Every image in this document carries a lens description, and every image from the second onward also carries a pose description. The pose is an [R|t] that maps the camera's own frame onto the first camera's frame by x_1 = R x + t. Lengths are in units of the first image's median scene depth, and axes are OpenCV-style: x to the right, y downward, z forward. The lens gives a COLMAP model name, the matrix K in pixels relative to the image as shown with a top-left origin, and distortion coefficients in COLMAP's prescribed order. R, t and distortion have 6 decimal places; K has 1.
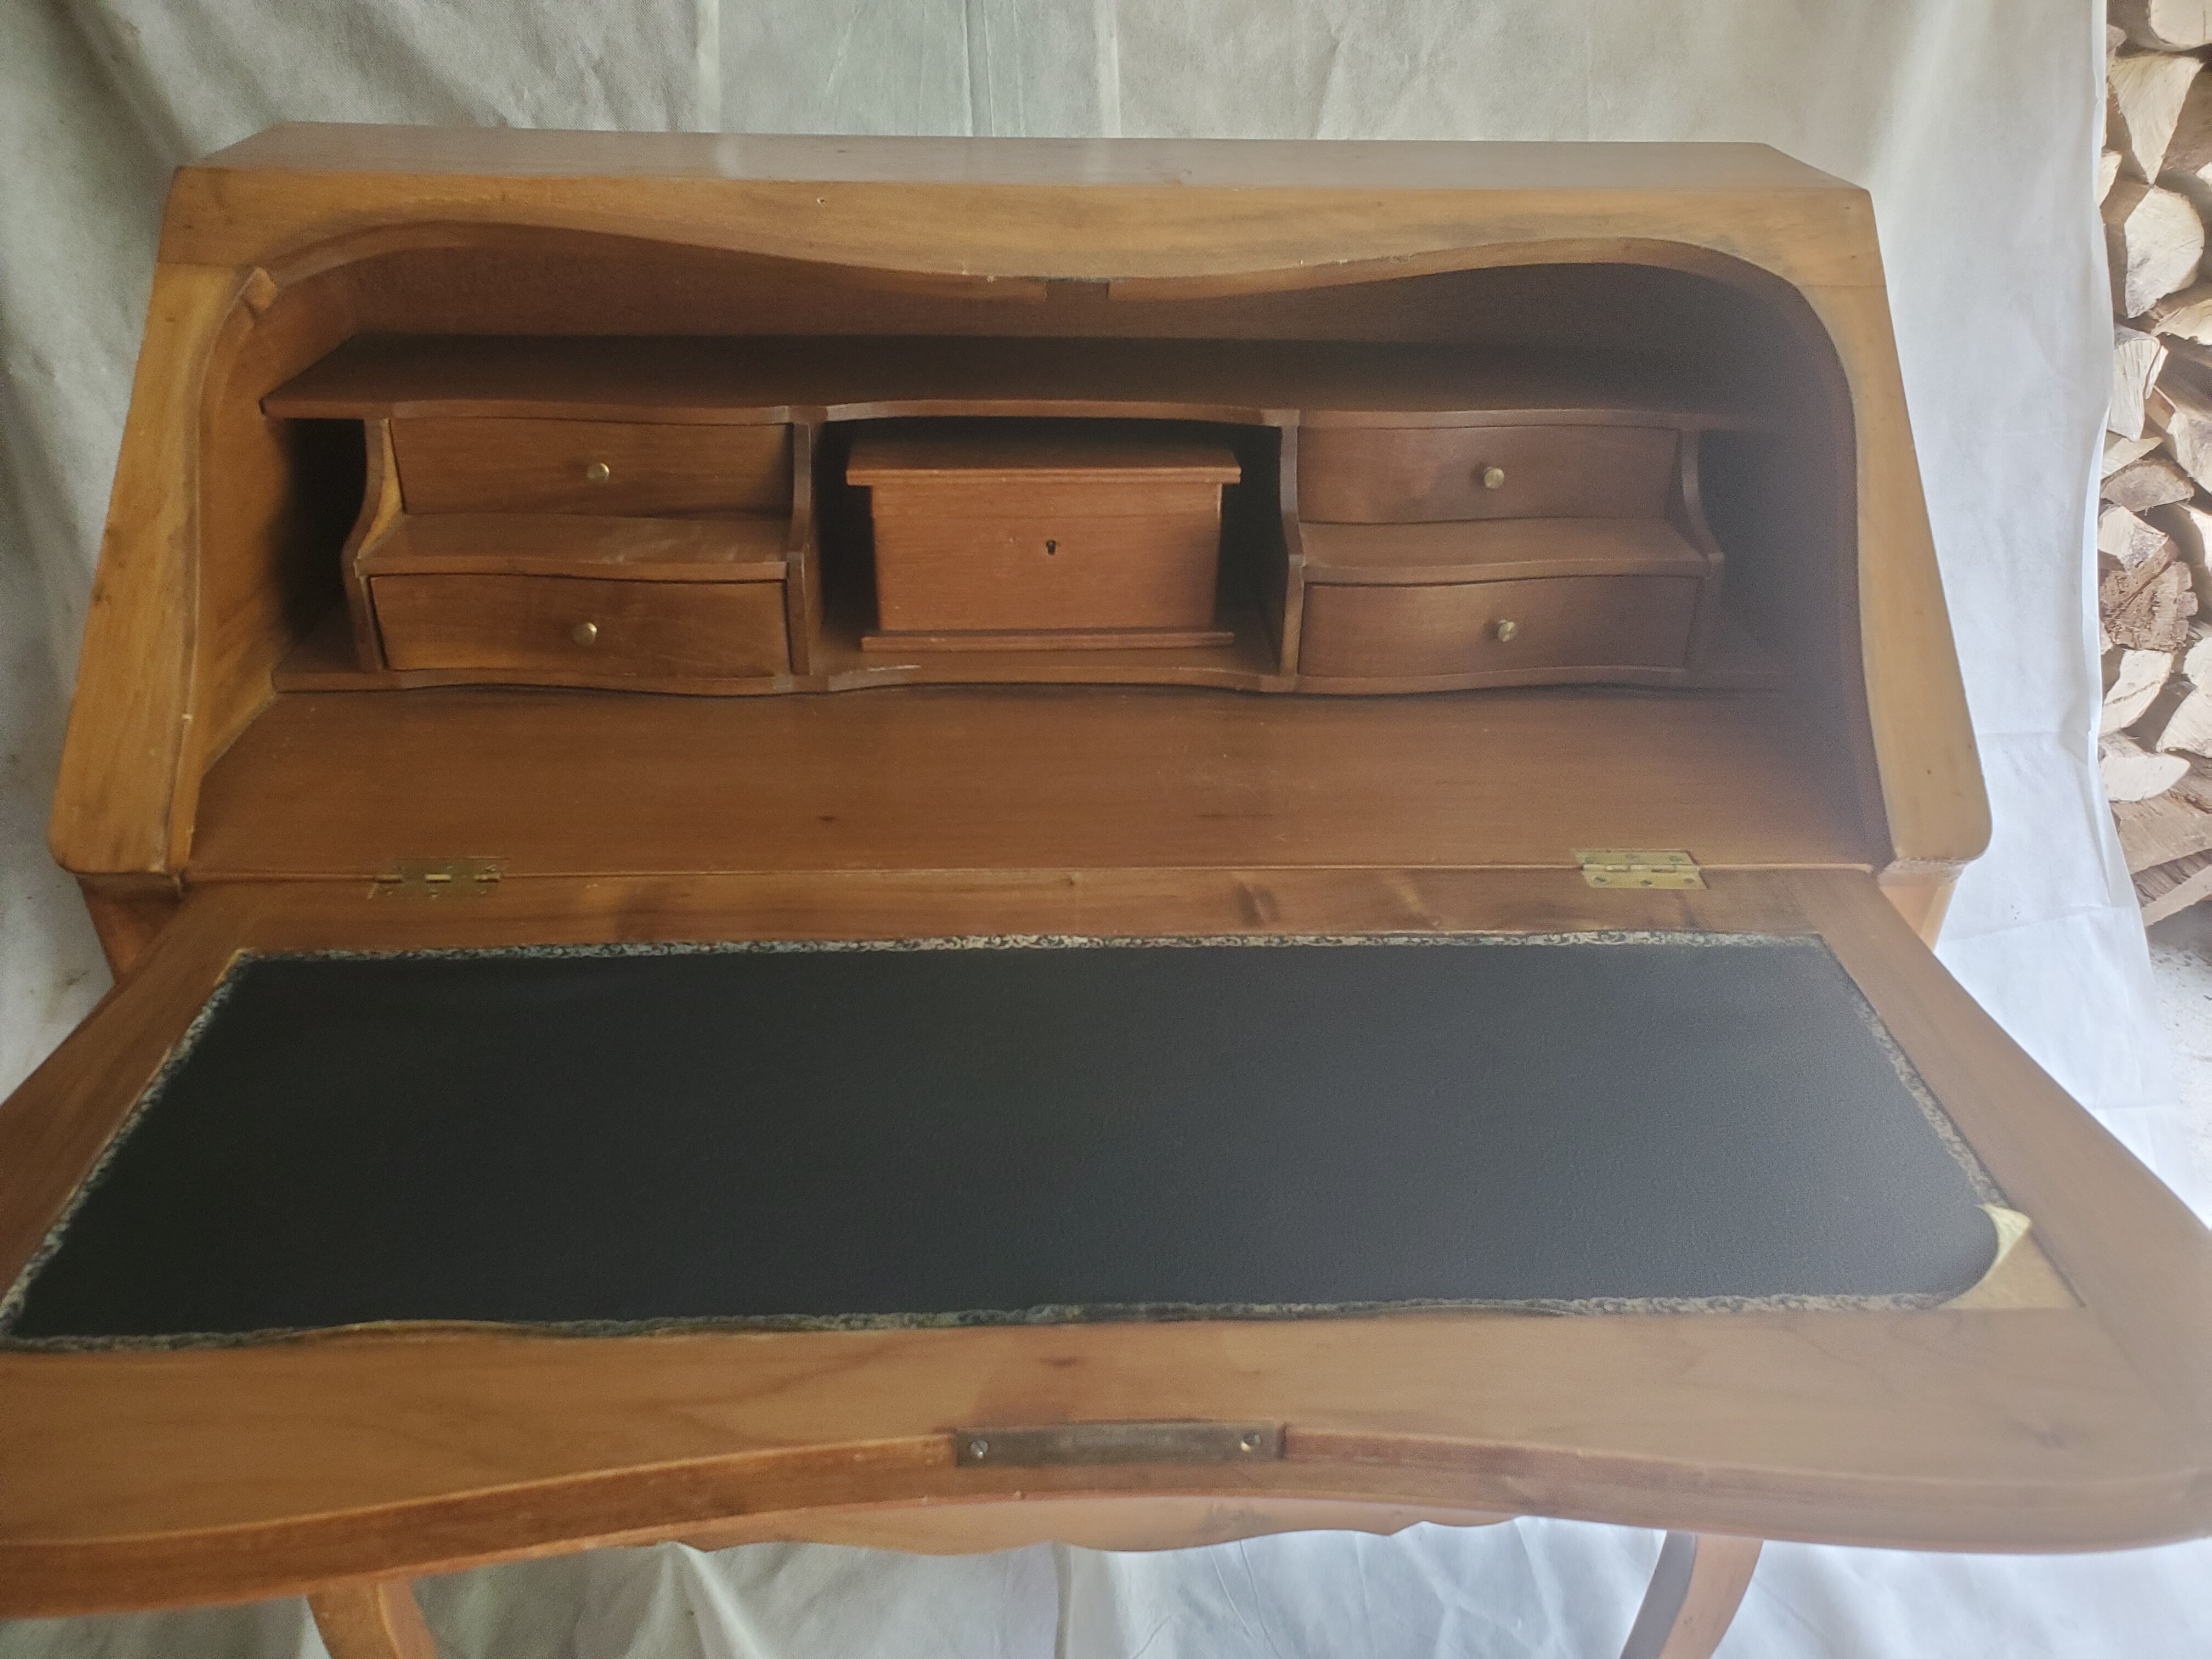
lens RADIAL K [[1683.4, 0, 1104.1], [0, 1683.4, 850.9], [0, 0, 1]] dist [0.013794, 0.009043]
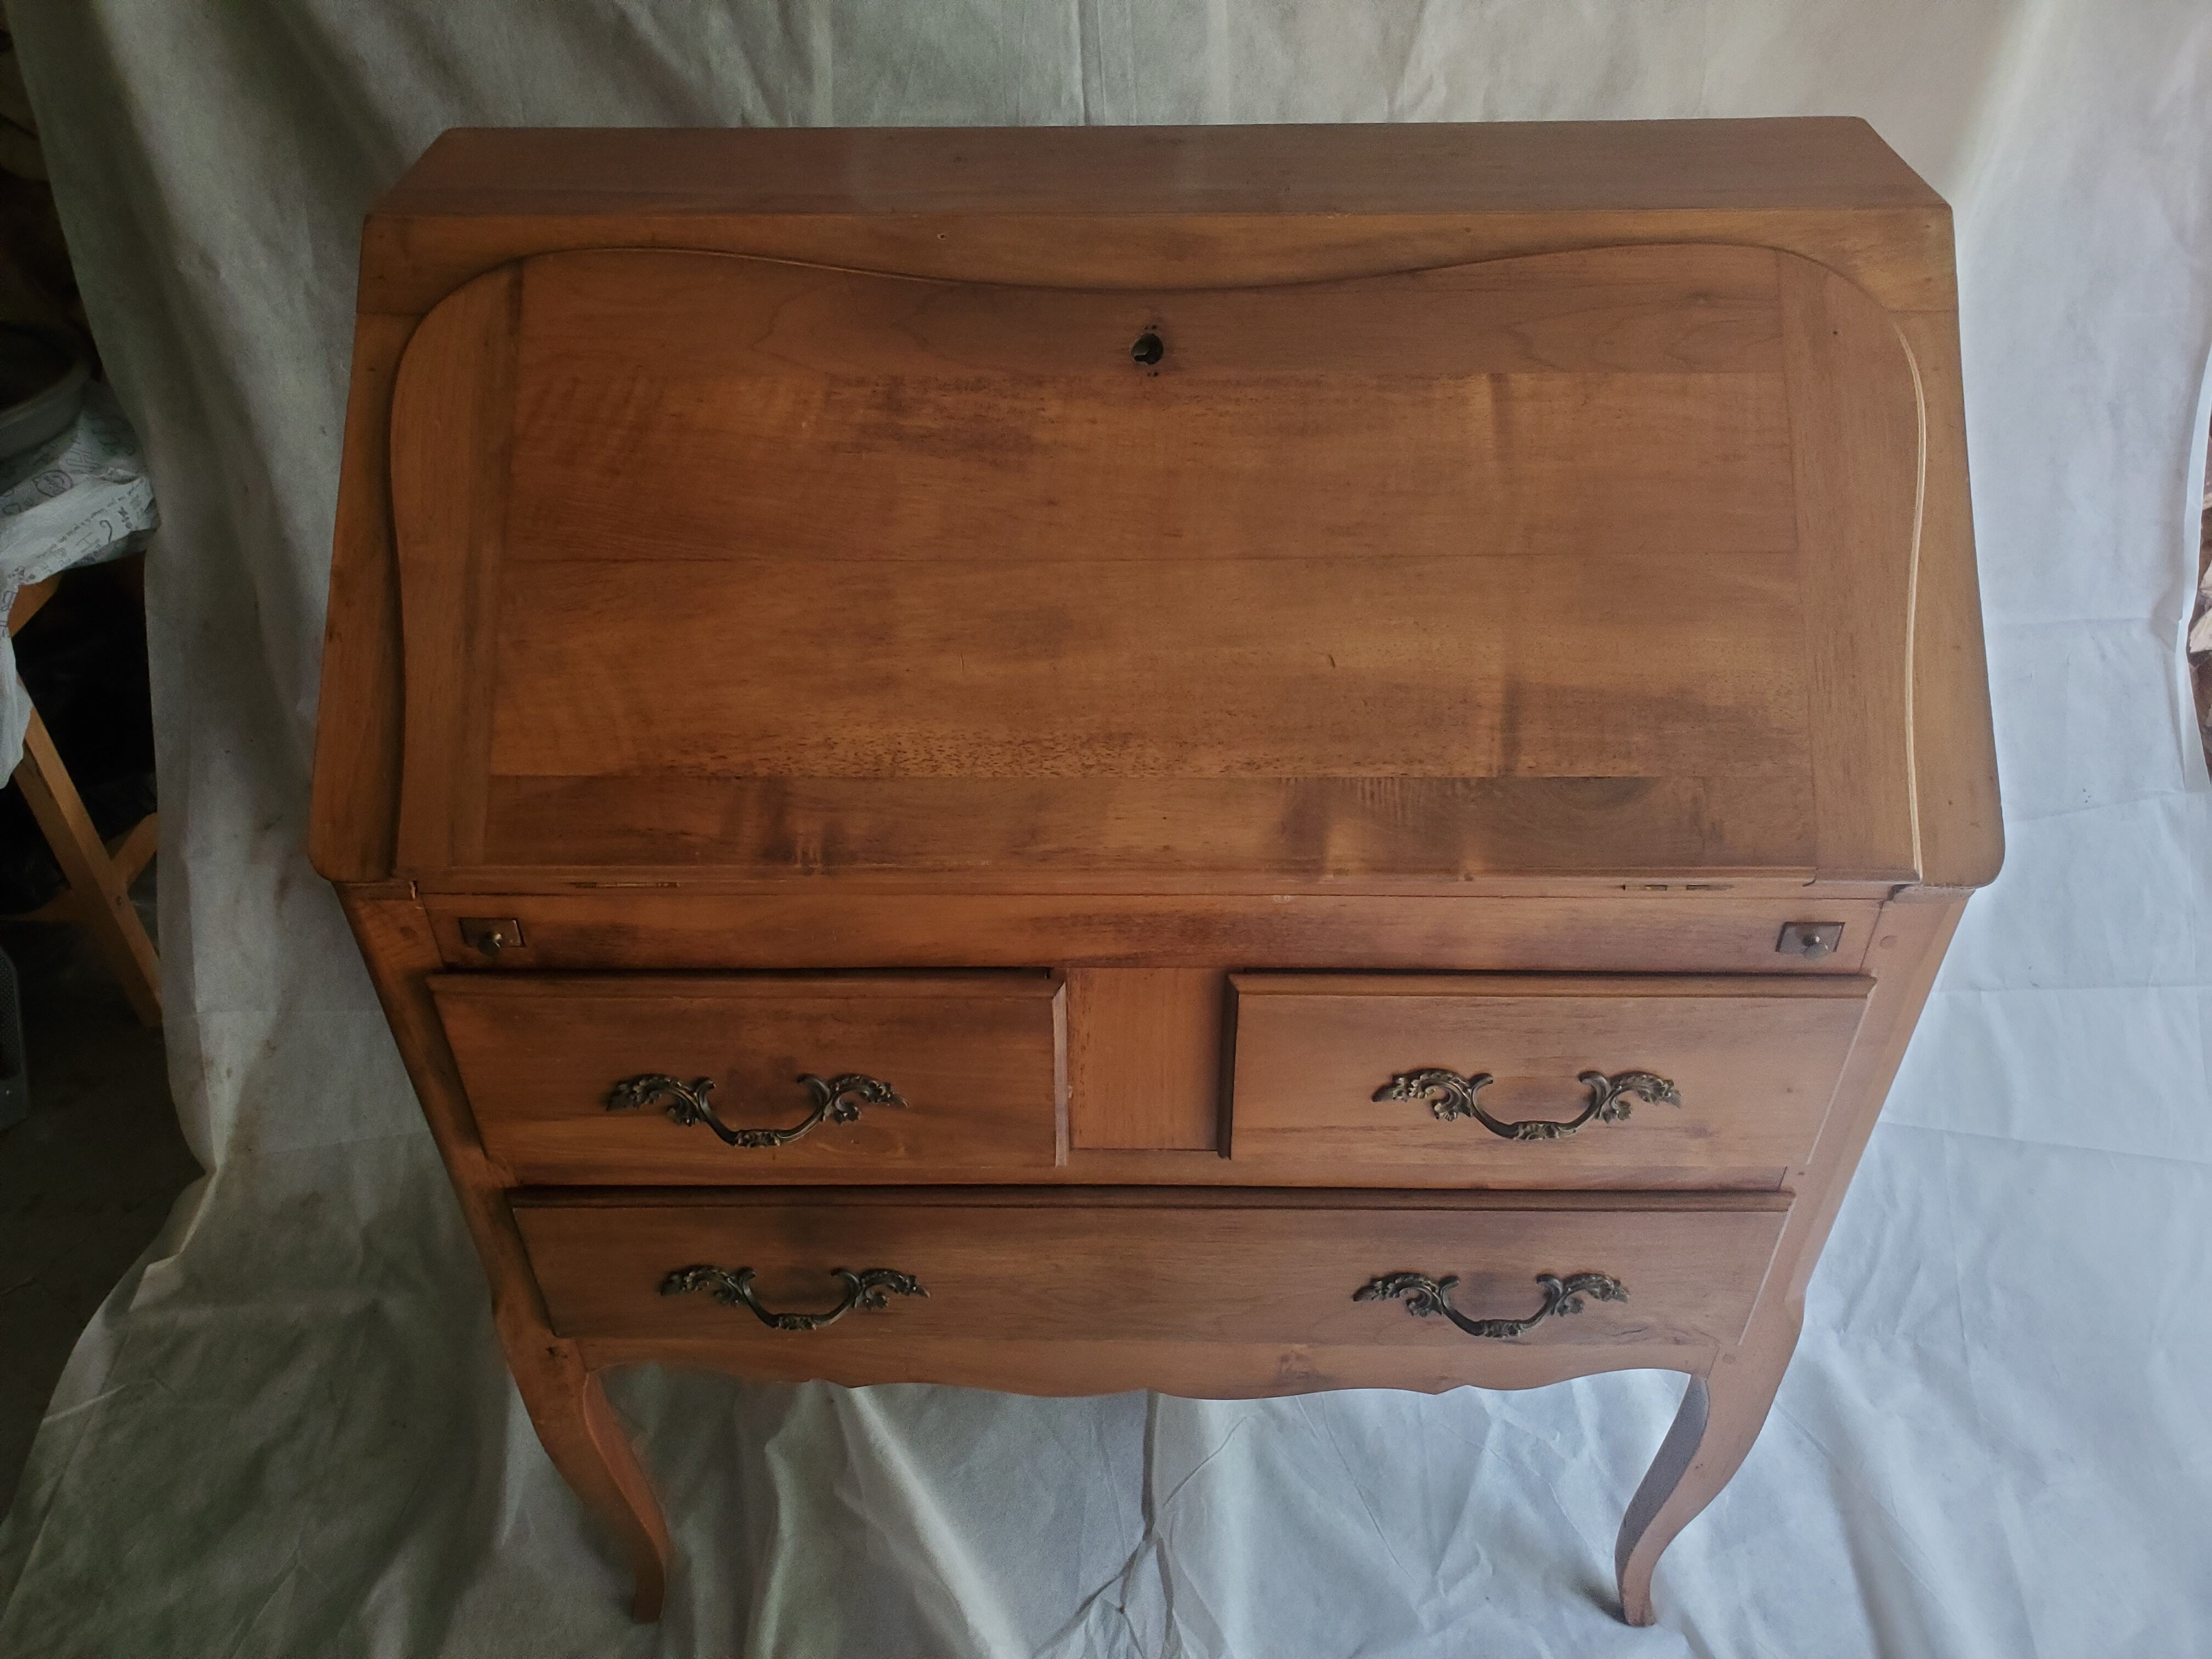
lens RADIAL K [[1683.4, 0, 1084.4], [0, 1683.4, 827.3], [0, 0, 1]] dist [0.013794, 0.009043]
pose [[0.997531, 0.016561, -0.068248, 0.002455], [-0.006294, 0.988969, 0.147992, -0.161333], [0.069946, -0.147197, 0.986631, -0.104917]]
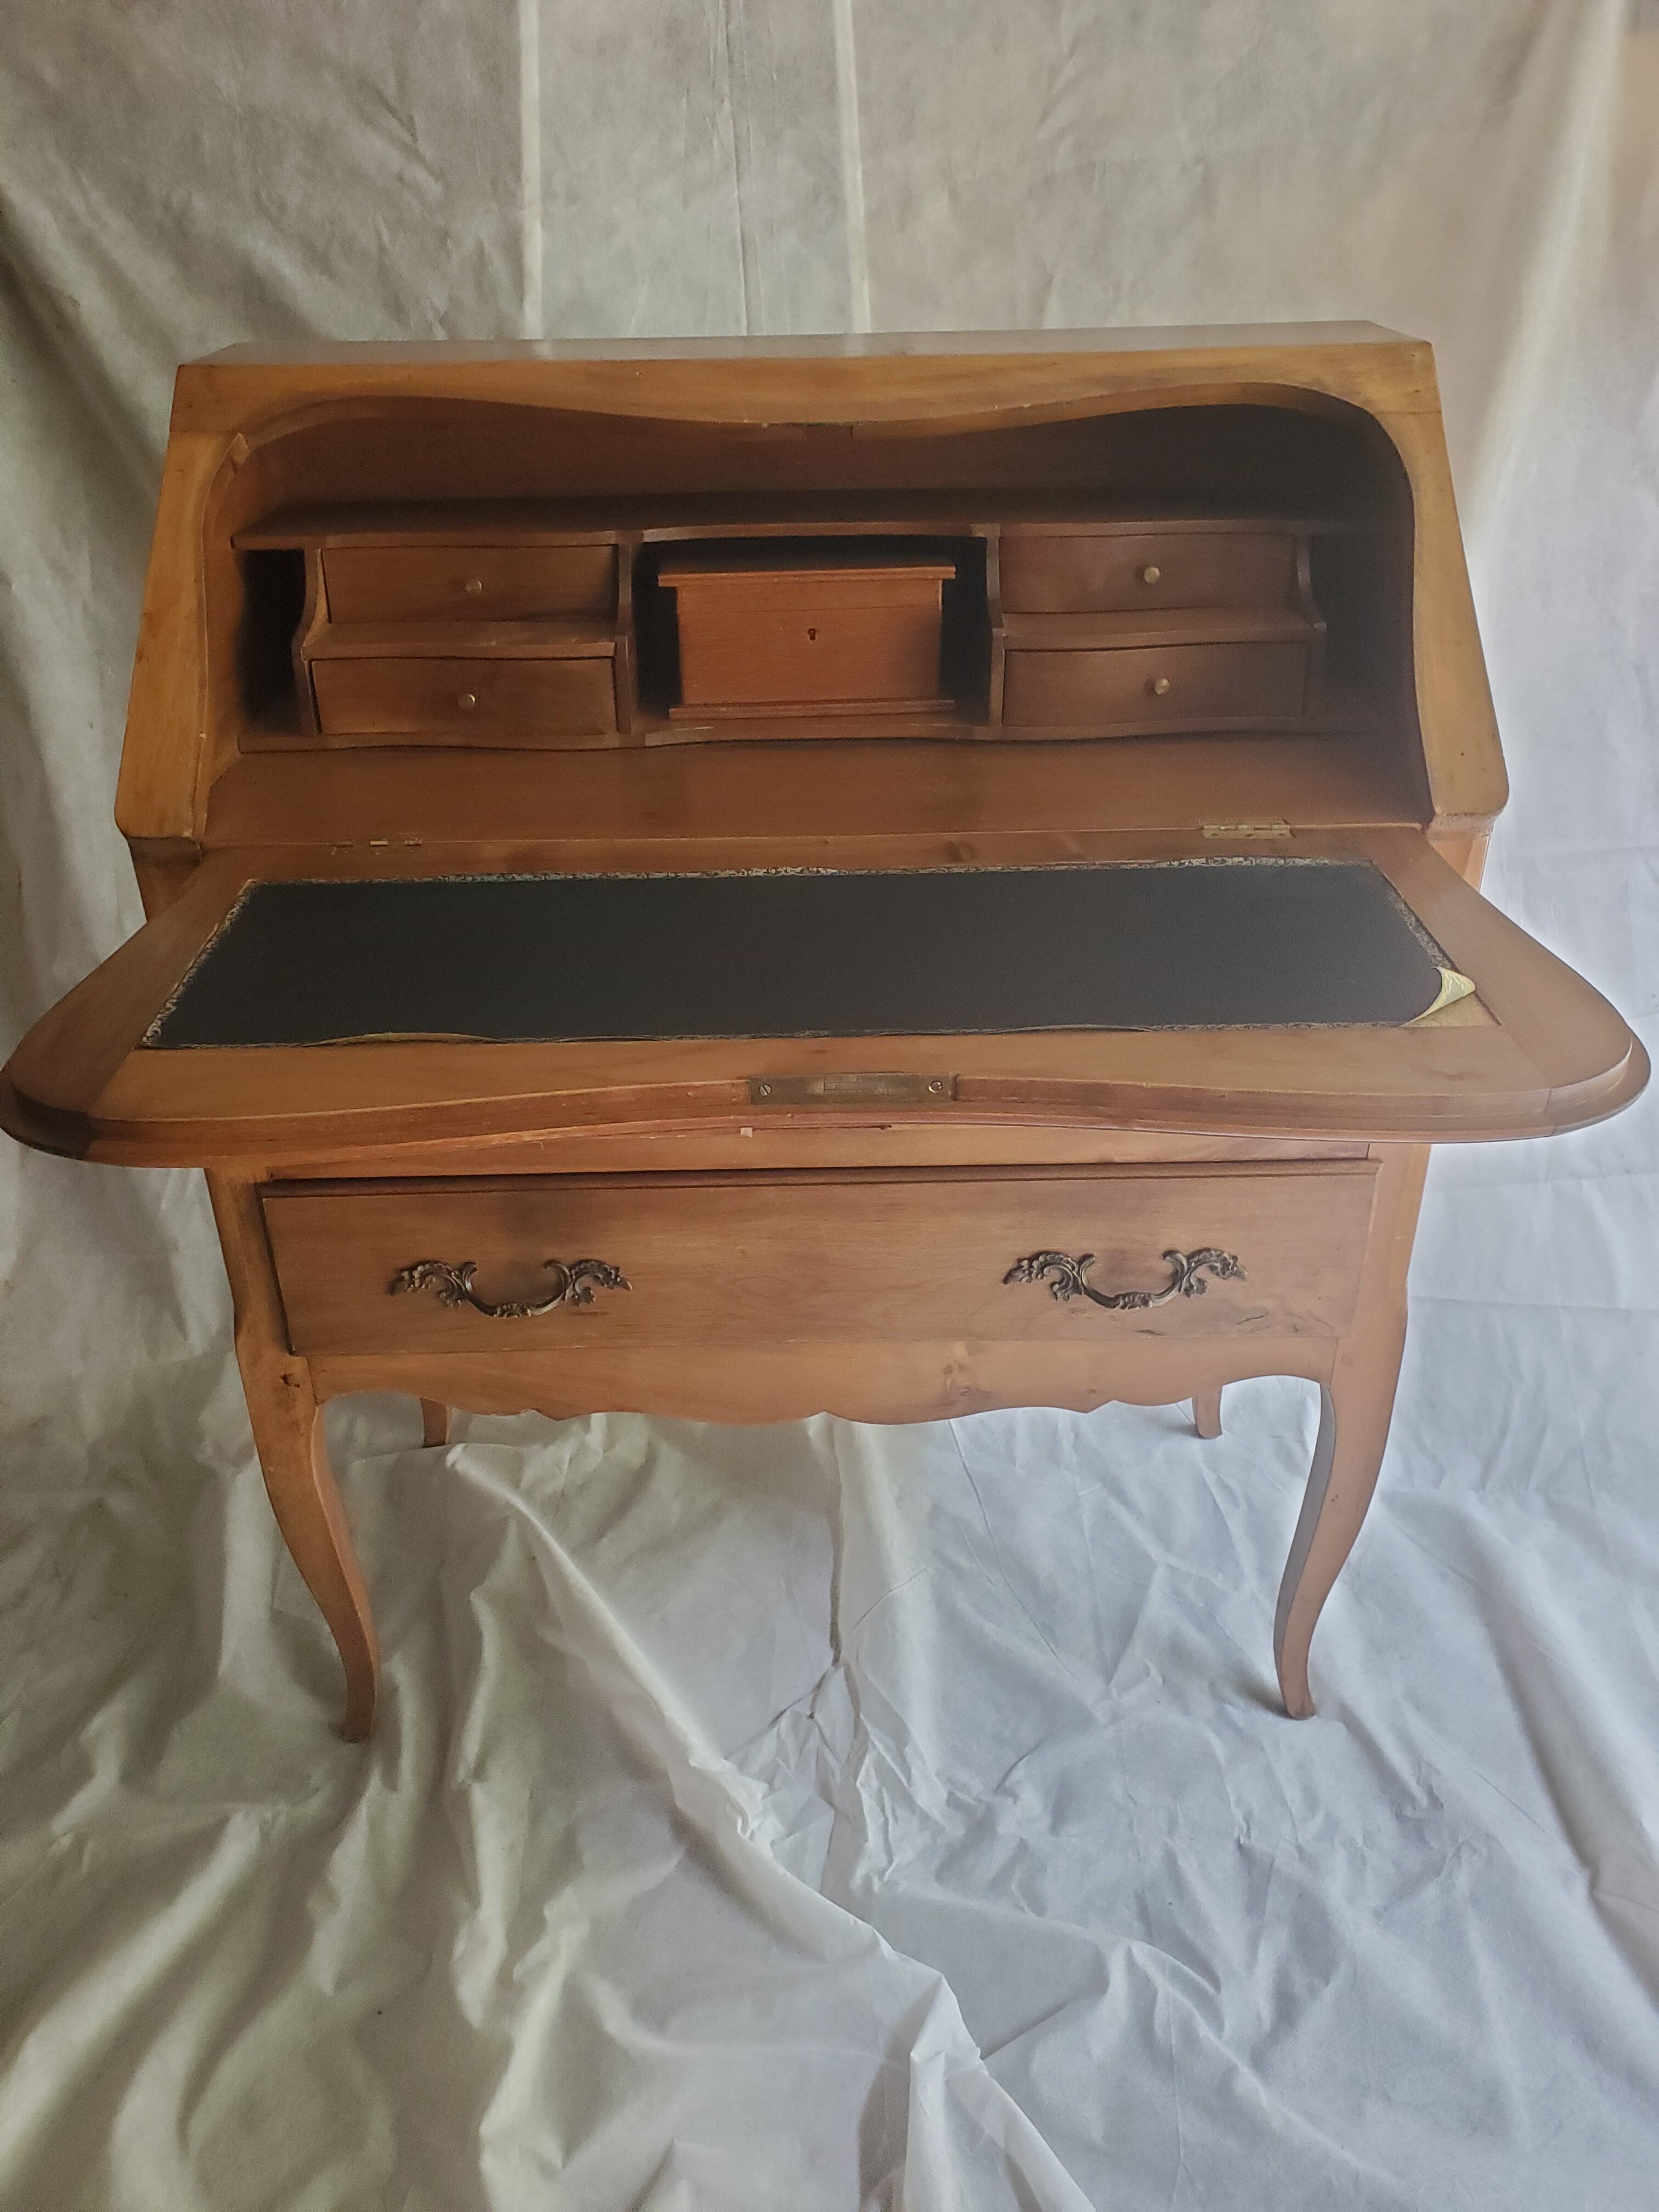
lens RADIAL K [[1683.4, 0, 799.1], [0, 1683.4, 1106.2], [0, 0, 1]] dist [0.013794, 0.009043]
pose [[0.998578, -0.012596, -0.051809, 0.022675], [0.011302, 0.999619, -0.025190, 0.229607], [0.052107, 0.024569, 0.998339, -0.320952]]
